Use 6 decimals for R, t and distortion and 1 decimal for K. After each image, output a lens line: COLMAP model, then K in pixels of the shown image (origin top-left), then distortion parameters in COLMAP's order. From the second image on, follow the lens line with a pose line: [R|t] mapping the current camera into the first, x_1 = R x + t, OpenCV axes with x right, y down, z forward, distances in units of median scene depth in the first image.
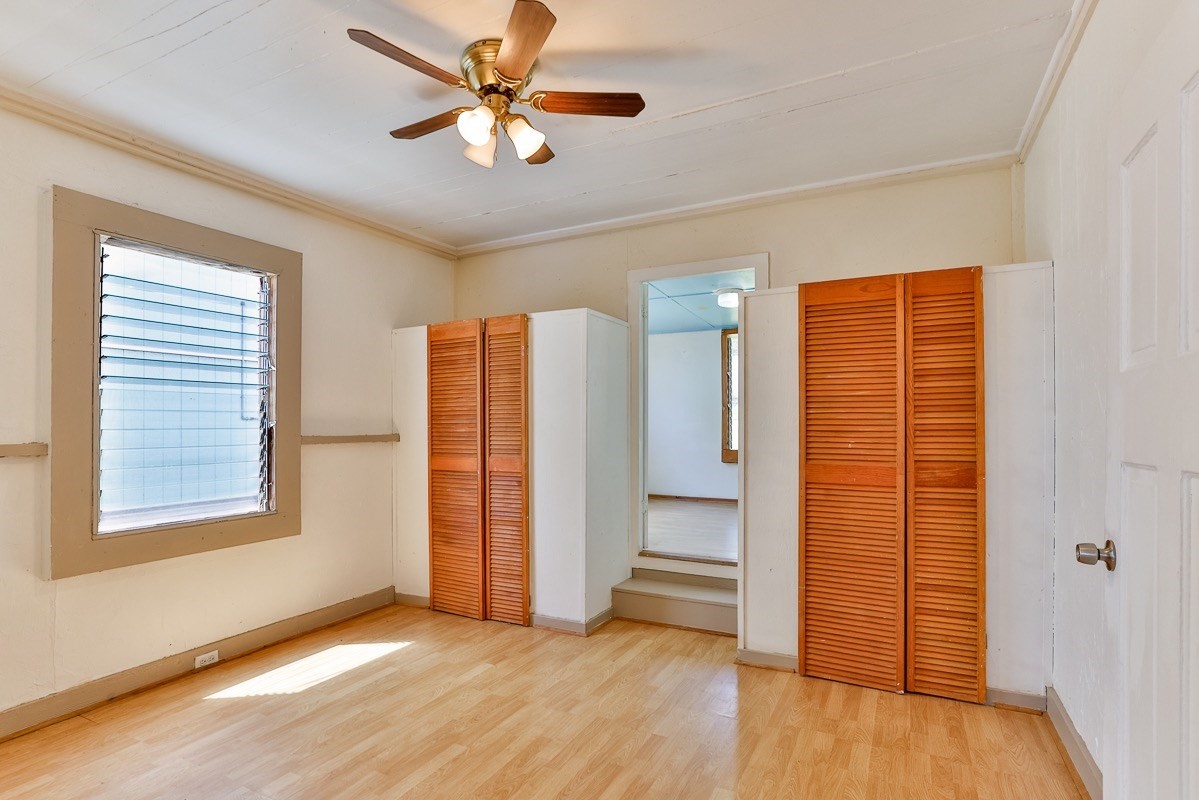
lens RADIAL K [[617.3, 0, 598.5], [0, 617.3, 401.3], [0, 0, 1]] dist [-0.040899, 0.016722]
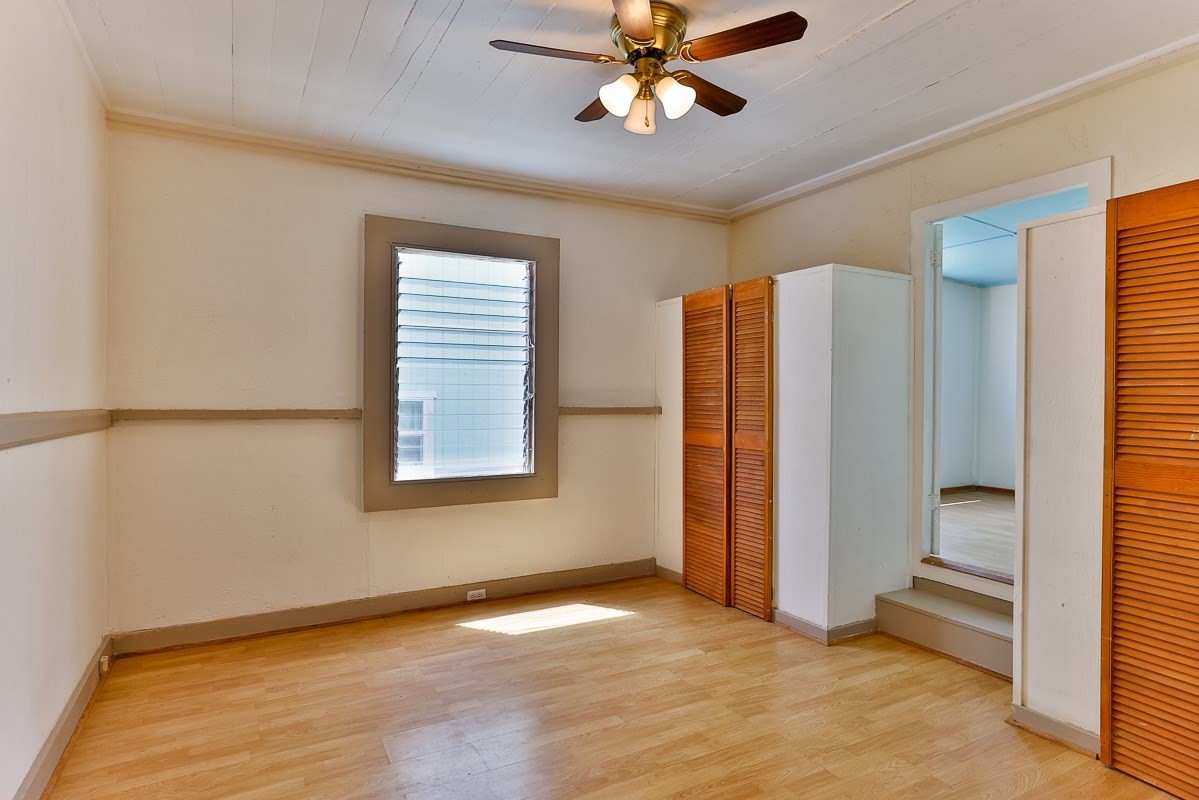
lens RADIAL K [[666.9, 0, 603.8], [0, 666.9, 377.8], [0, 0, 1]] dist [-0.030161, 0.016526]
pose [[0.829417, -0.006242, -0.558594, 0.277455], [0.011392, 0.999919, 0.005741, -0.001862], [0.558513, -0.011125, 0.829421, 0.066702]]
